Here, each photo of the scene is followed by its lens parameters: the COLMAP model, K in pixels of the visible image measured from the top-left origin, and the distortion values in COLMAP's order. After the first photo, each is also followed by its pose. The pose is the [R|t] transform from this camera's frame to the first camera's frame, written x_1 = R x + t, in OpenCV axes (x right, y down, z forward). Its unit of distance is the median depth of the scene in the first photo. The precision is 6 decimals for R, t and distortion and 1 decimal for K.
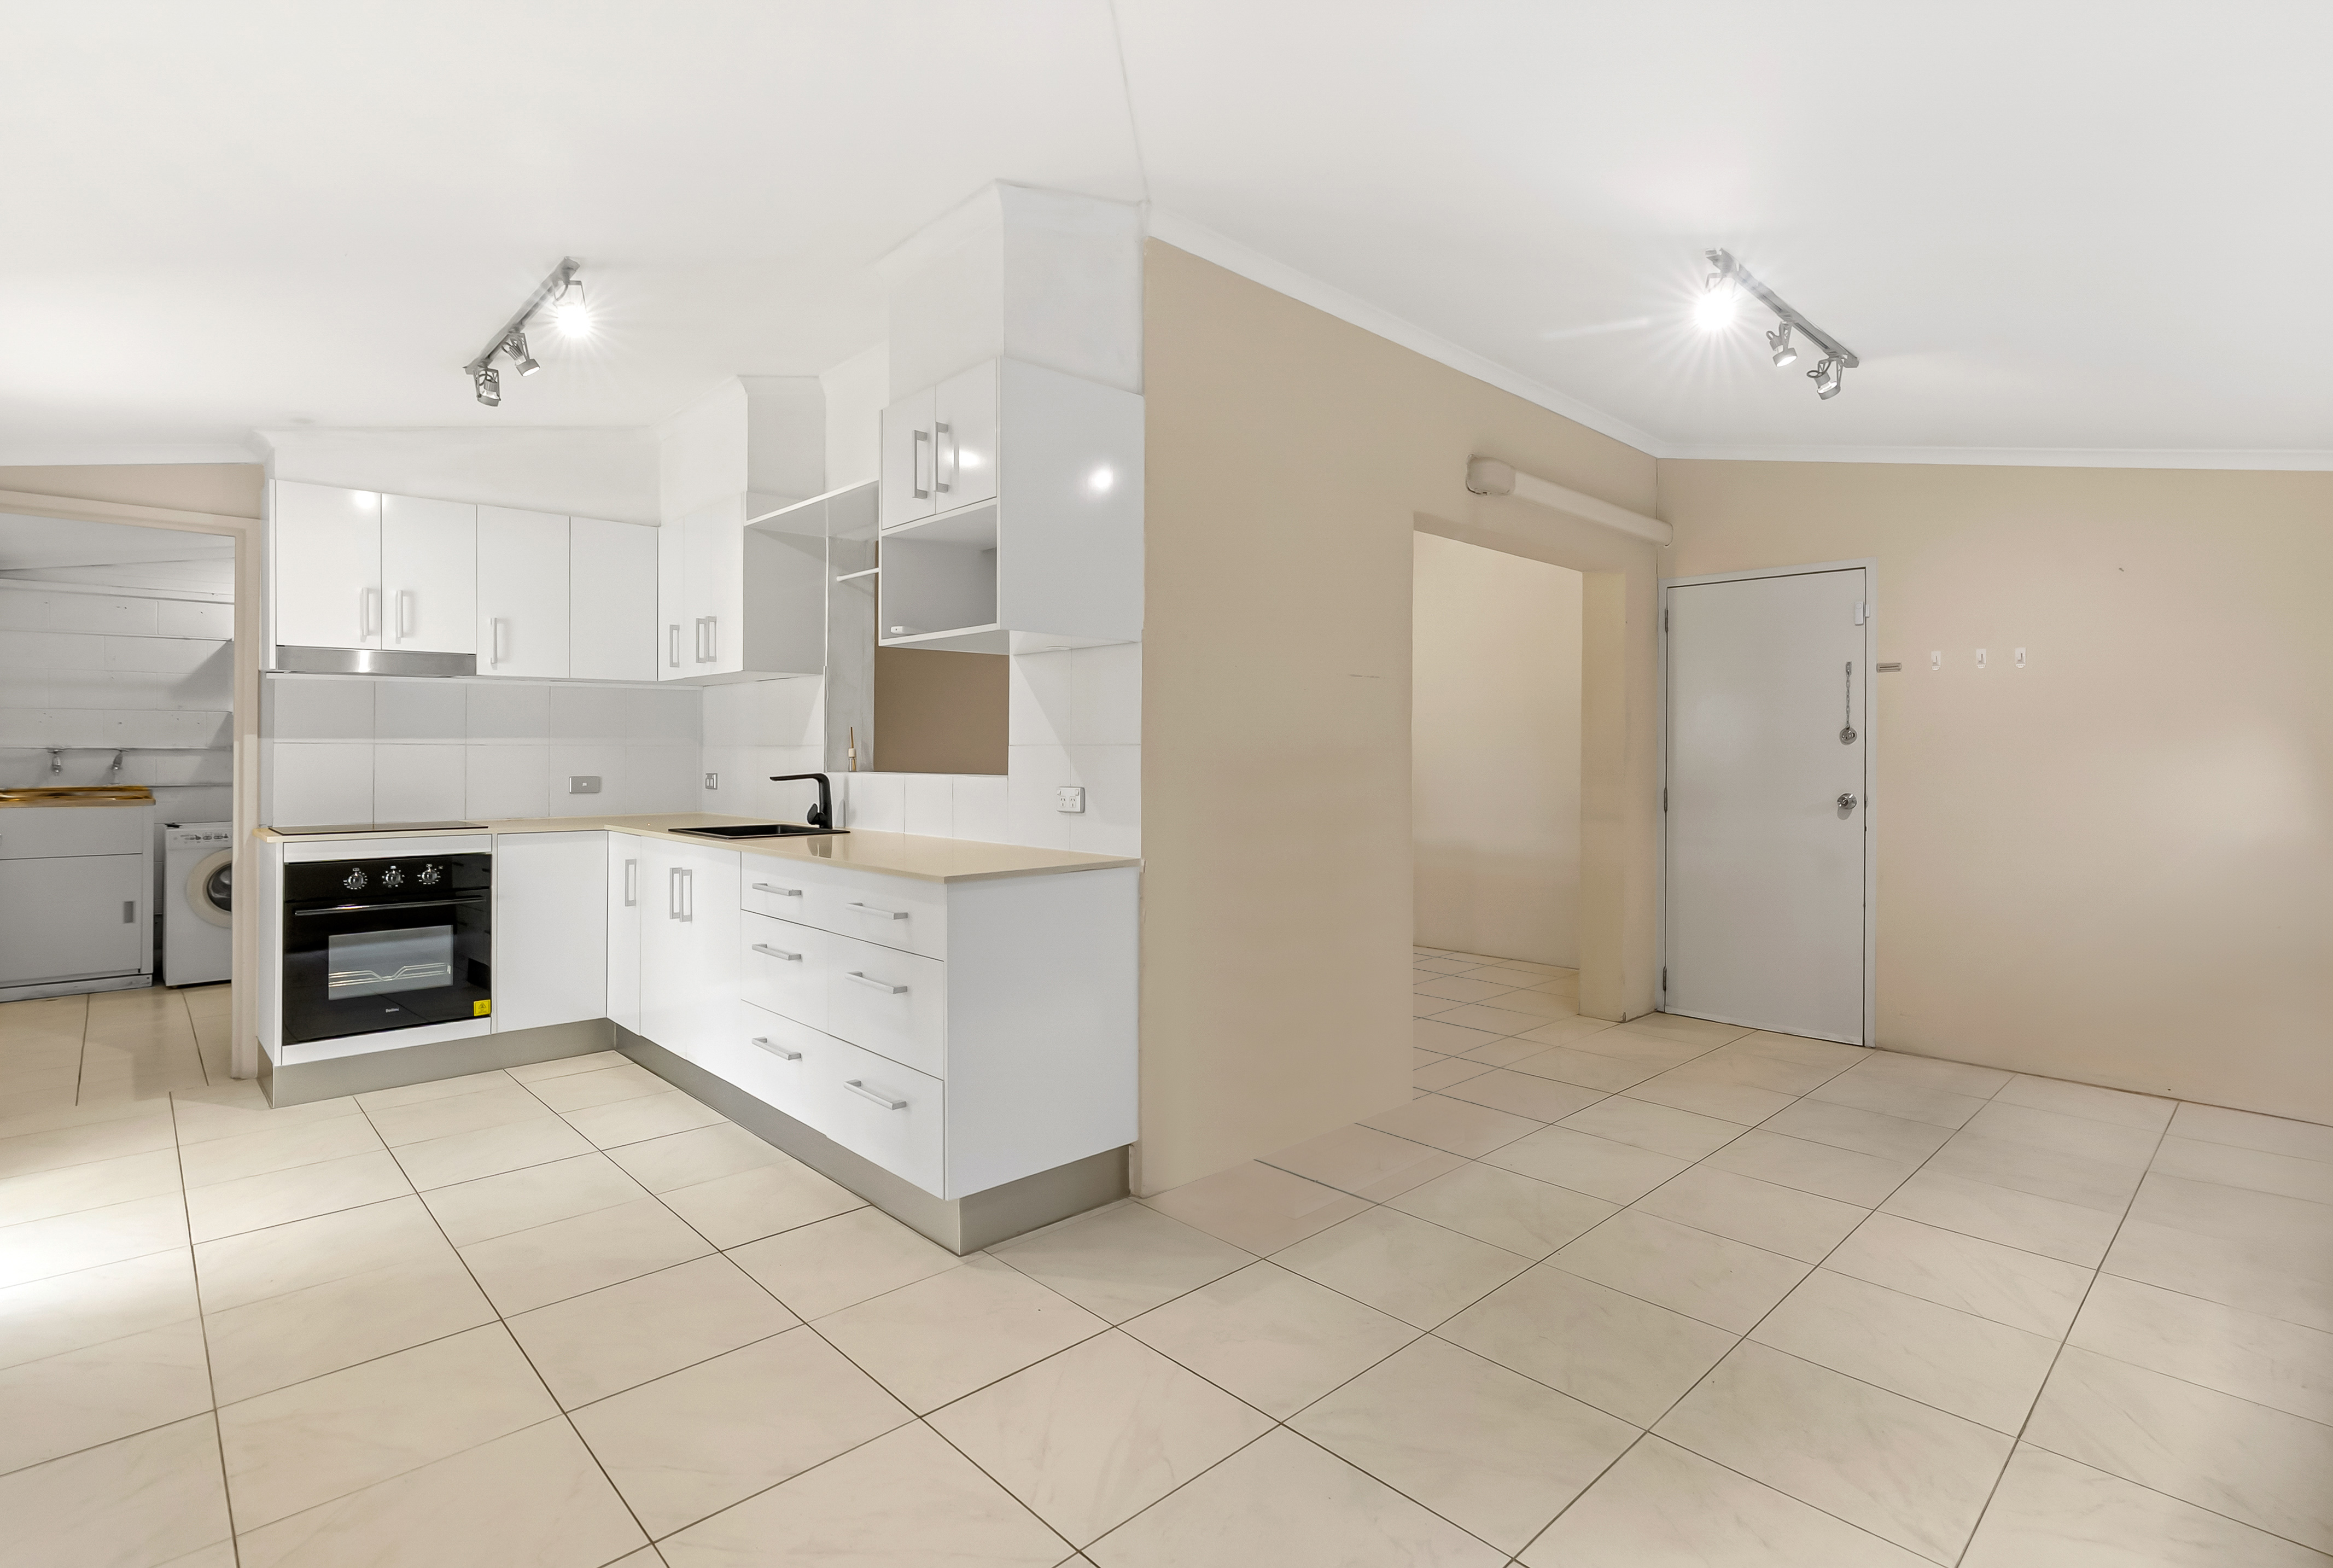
lens RADIAL K [[1110.0, 0, 1162.9], [0, 1110.0, 753.1], [0, 0, 1]] dist [0.000283, 0.000706]
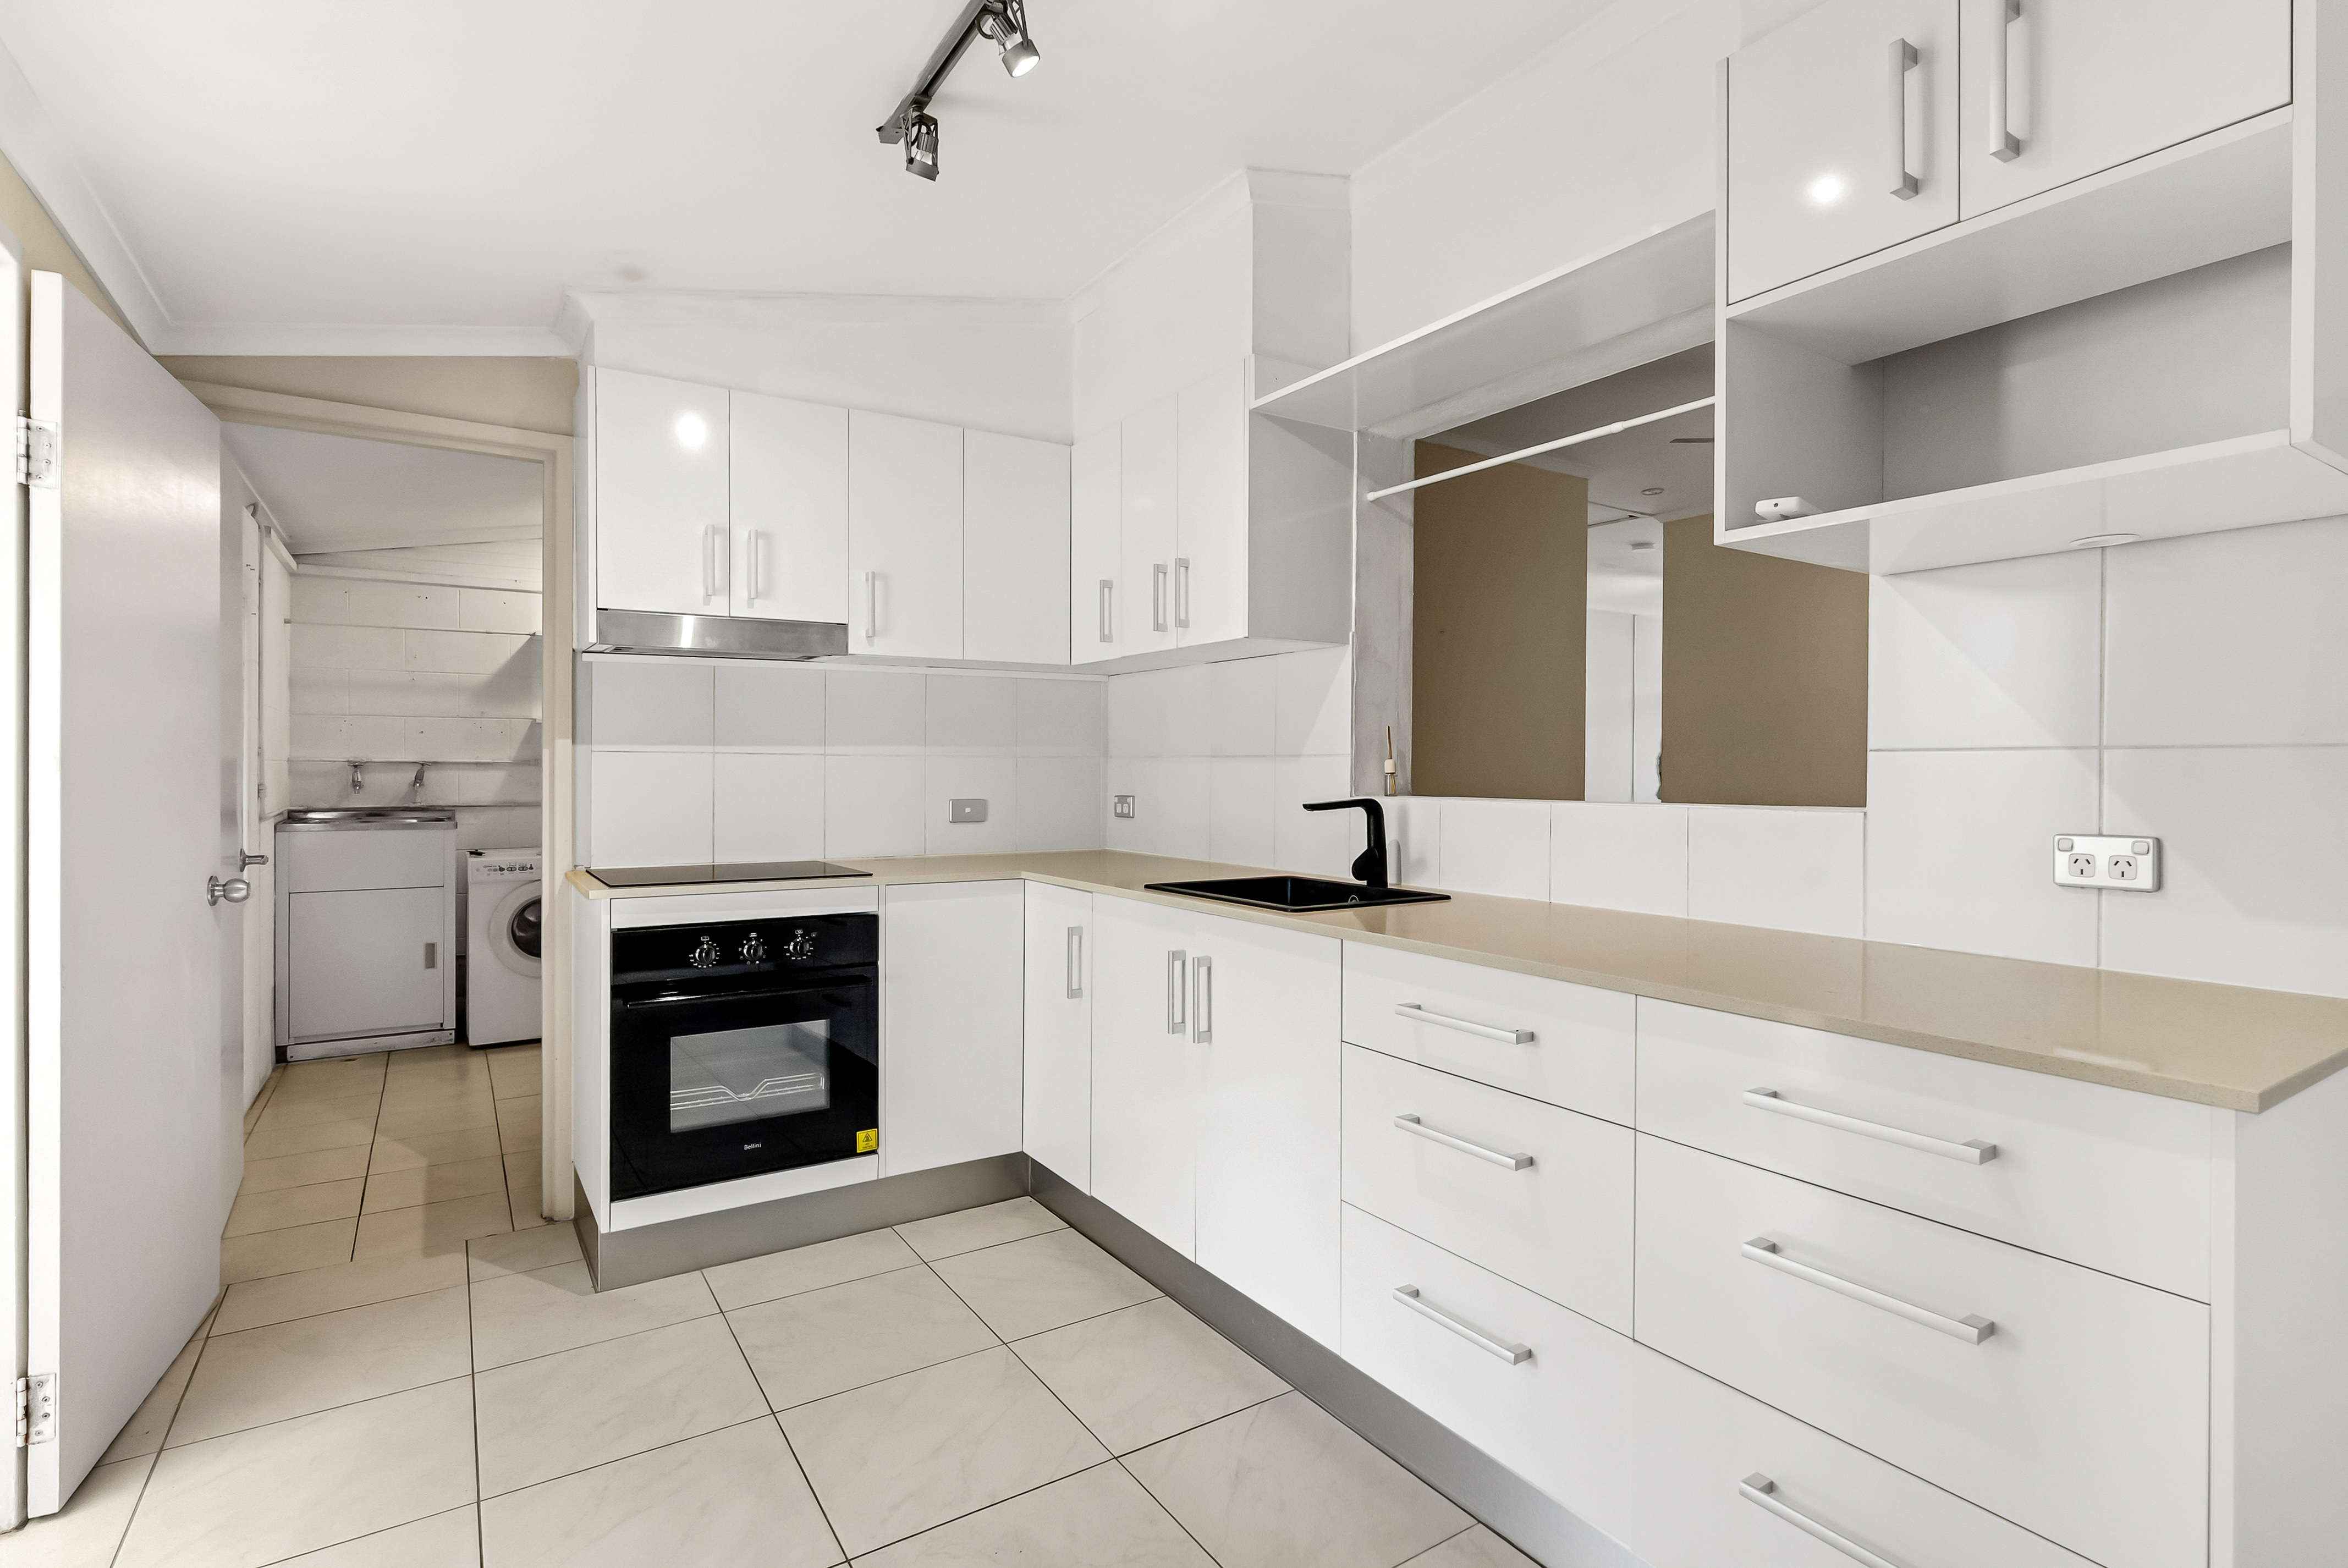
lens RADIAL K [[1123.6, 0, 1174.0], [0, 1123.6, 784.0], [0, 0, 1]] dist [-0.002040, -0.000284]
pose [[0.984163, 0.003966, -0.177222, -0.297305], [-0.002047, 0.999937, 0.011008, 0.003117], [0.177255, -0.010471, 0.984109, 0.347535]]
